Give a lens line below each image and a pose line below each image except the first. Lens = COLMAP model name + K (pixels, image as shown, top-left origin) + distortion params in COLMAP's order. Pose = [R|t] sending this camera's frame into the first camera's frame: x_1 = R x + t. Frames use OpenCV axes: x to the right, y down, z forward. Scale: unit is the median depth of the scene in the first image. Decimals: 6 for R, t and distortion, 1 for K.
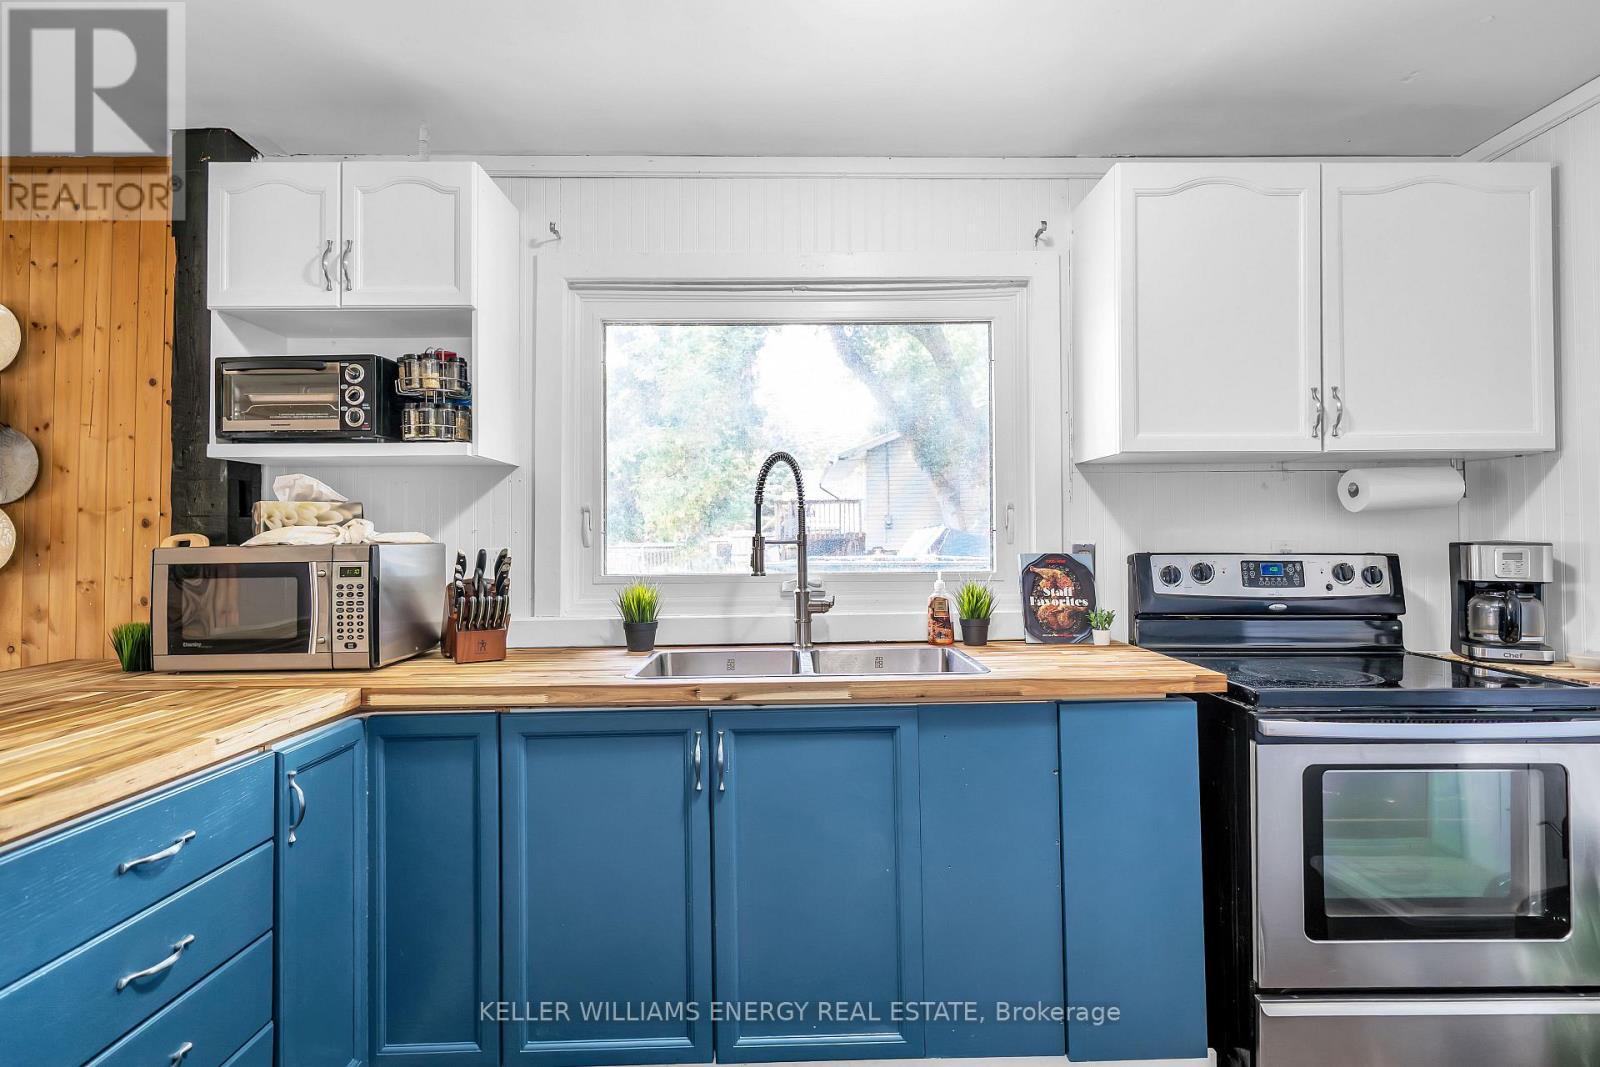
lens RADIAL K [[786.3, 0, 794.7], [0, 786.3, 525.5], [0, 0, 1]] dist [0.002195, 0.000395]
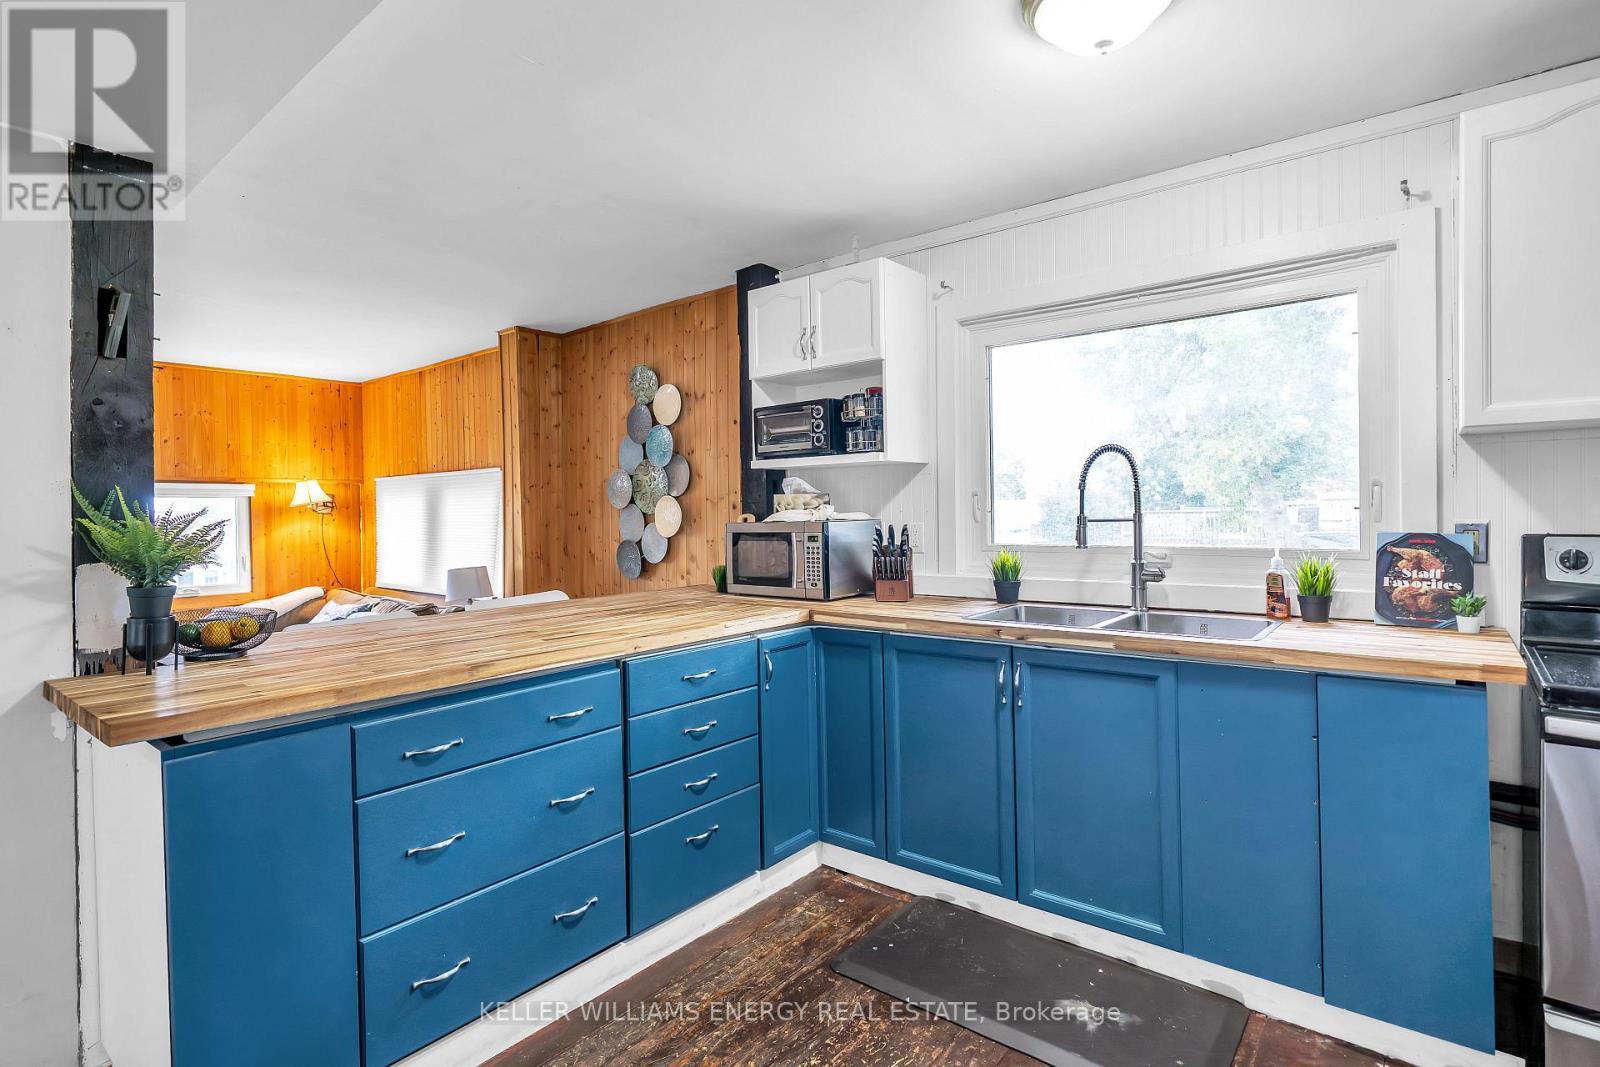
lens RADIAL K [[786.3, 0, 799.4], [0, 786.3, 524.2], [0, 0, 1]] dist [0.002195, 0.000395]
pose [[0.768234, 0.007819, -0.640121, 0.391941], [0.020931, 0.999084, 0.037325, -0.027784], [0.639826, -0.042073, 0.767367, -0.218450]]
